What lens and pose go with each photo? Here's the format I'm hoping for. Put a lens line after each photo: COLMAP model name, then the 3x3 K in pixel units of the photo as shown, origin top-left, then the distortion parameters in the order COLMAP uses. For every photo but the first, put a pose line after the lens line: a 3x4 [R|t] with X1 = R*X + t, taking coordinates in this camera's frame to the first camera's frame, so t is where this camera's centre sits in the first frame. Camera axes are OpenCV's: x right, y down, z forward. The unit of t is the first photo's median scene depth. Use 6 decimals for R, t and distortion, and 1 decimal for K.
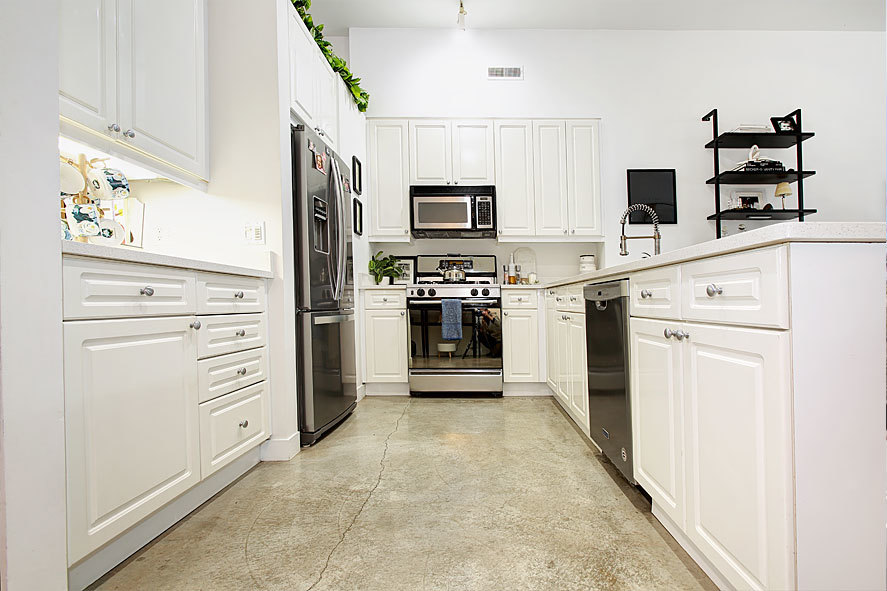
lens RADIAL K [[420.7, 0, 446.8], [0, 420.7, 317.4], [0, 0, 1]] dist [0.000493, 0.000068]
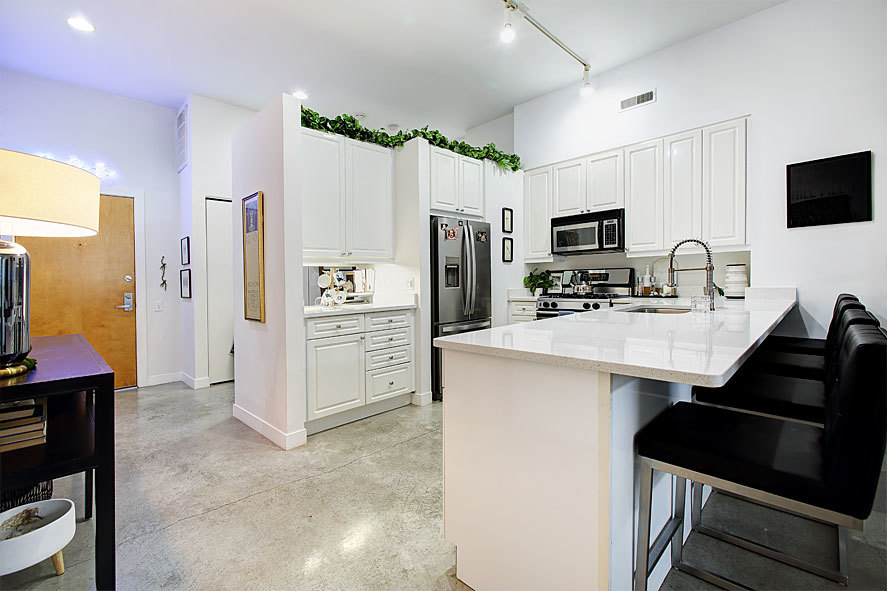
lens RADIAL K [[393.2, 0, 443.5], [0, 393.2, 295.5], [0, 0, 1]] dist [-0.000601, 0.000156]
pose [[0.706709, 0.018467, -0.707263, 0.531997], [0.007225, 0.999419, 0.033316, -0.120457], [0.707467, -0.028655, 0.706165, -0.086817]]
